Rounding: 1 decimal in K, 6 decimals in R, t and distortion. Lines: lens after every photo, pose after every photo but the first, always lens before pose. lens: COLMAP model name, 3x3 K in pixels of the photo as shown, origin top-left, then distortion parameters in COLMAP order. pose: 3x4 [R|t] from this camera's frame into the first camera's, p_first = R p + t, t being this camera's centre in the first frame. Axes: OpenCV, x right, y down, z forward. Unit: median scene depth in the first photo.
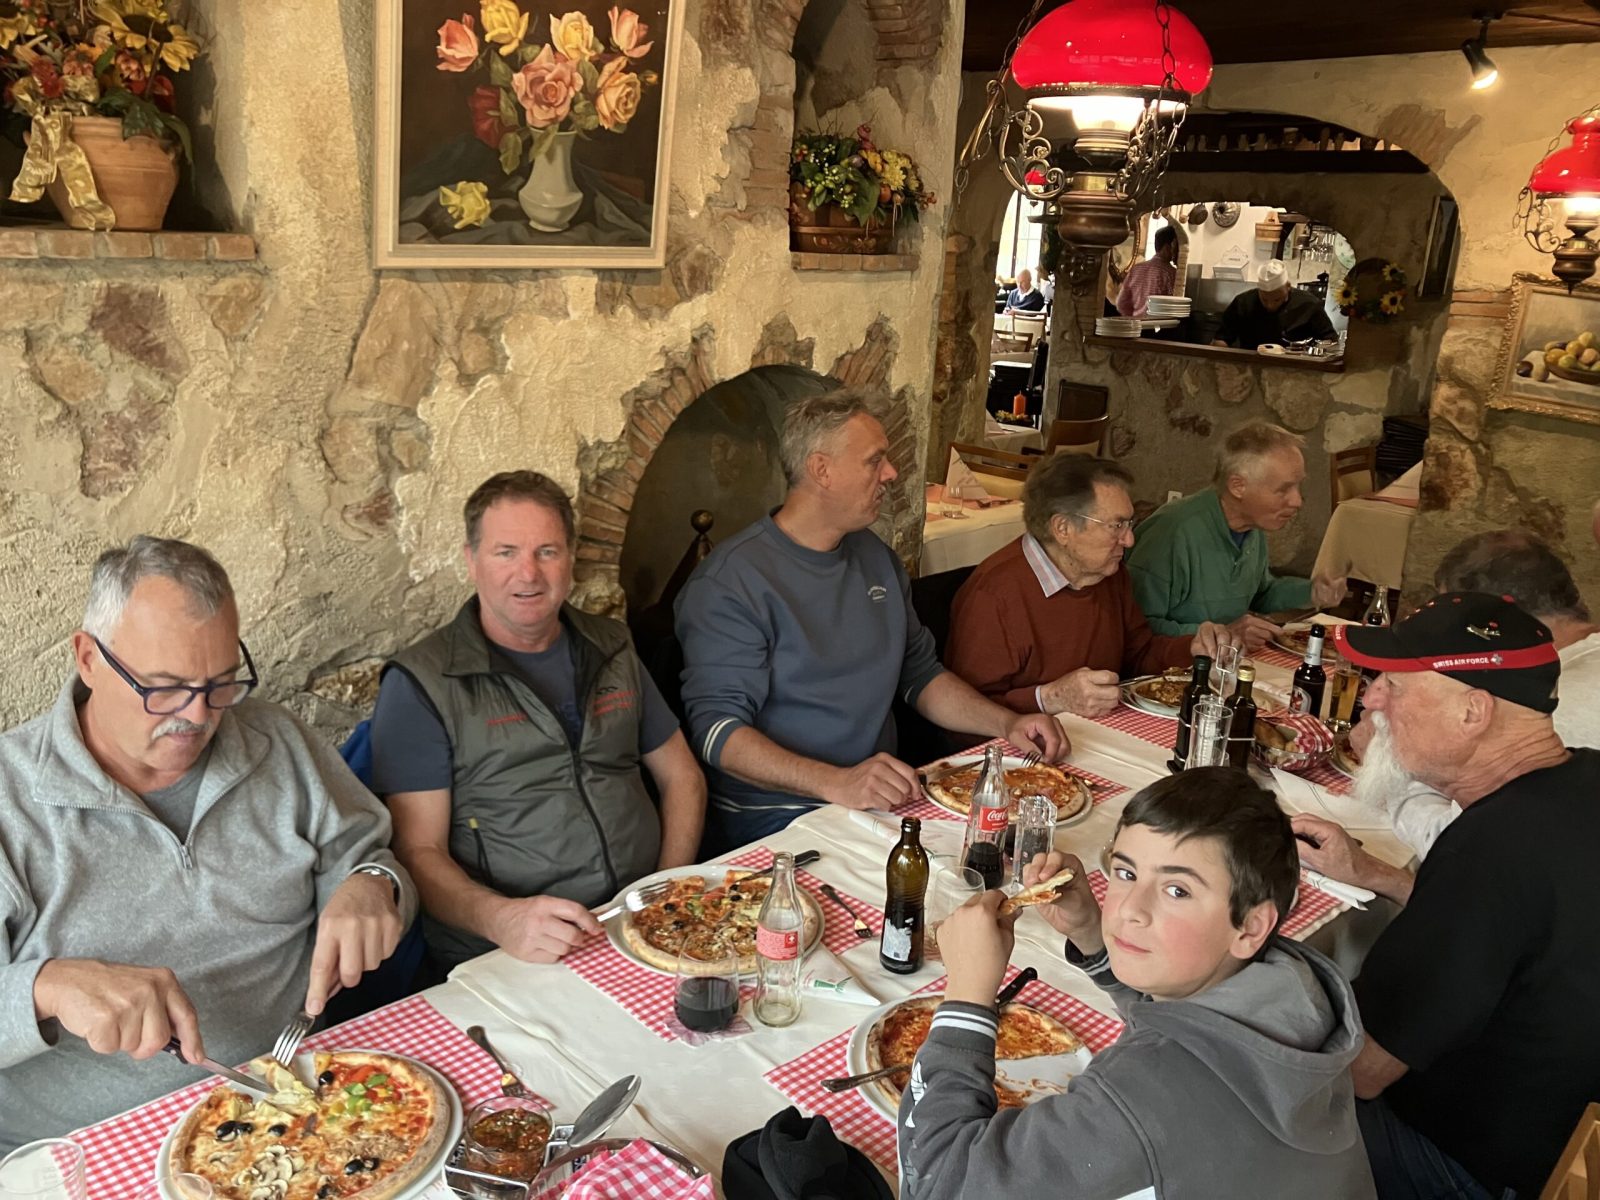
lens RADIAL K [[1304.1, 0, 800.0], [0, 1304.1, 600.0], [0, 0, 1]] dist [0.005510, 0.000982]
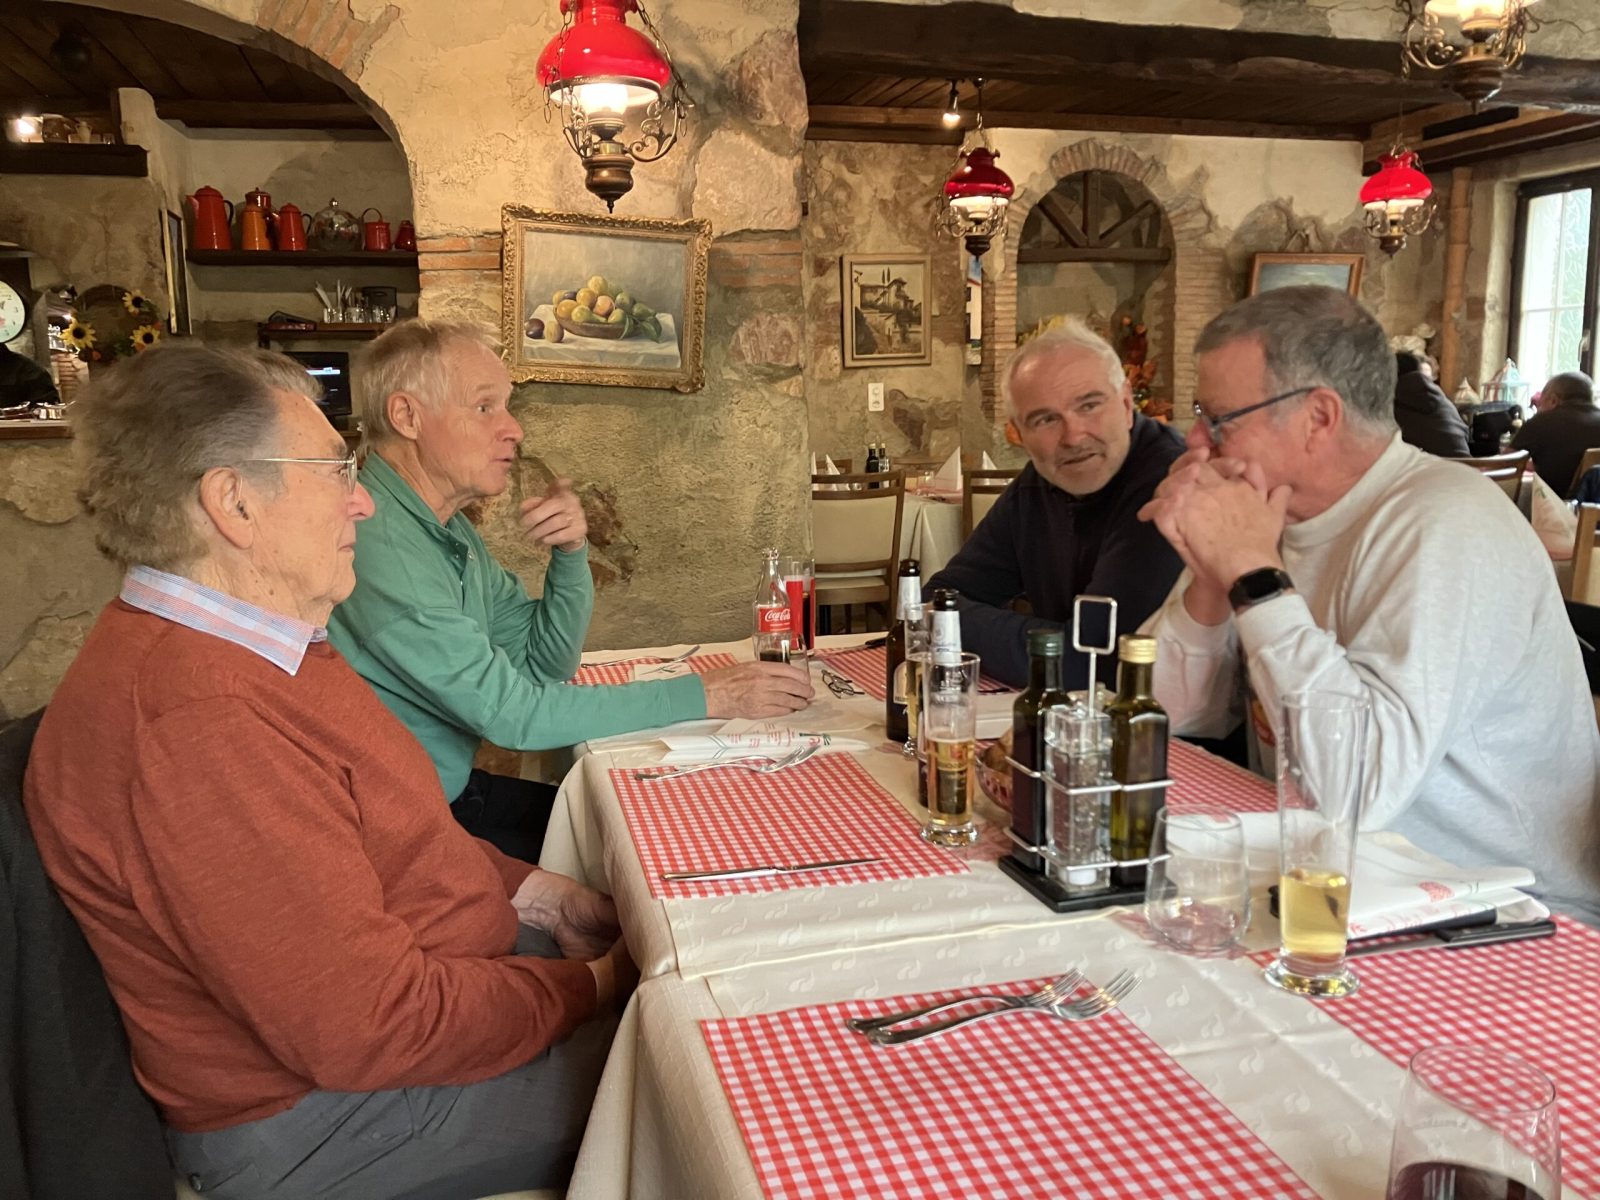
lens RADIAL K [[1304.1, 0, 800.0], [0, 1304.1, 600.0], [0, 0, 1]] dist [0.005510, 0.000982]
pose [[0.493235, -0.186487, 0.849671, -0.074076], [0.280383, 0.958705, 0.047656, -0.010473], [-0.823471, 0.214728, 0.525155, 0.483938]]
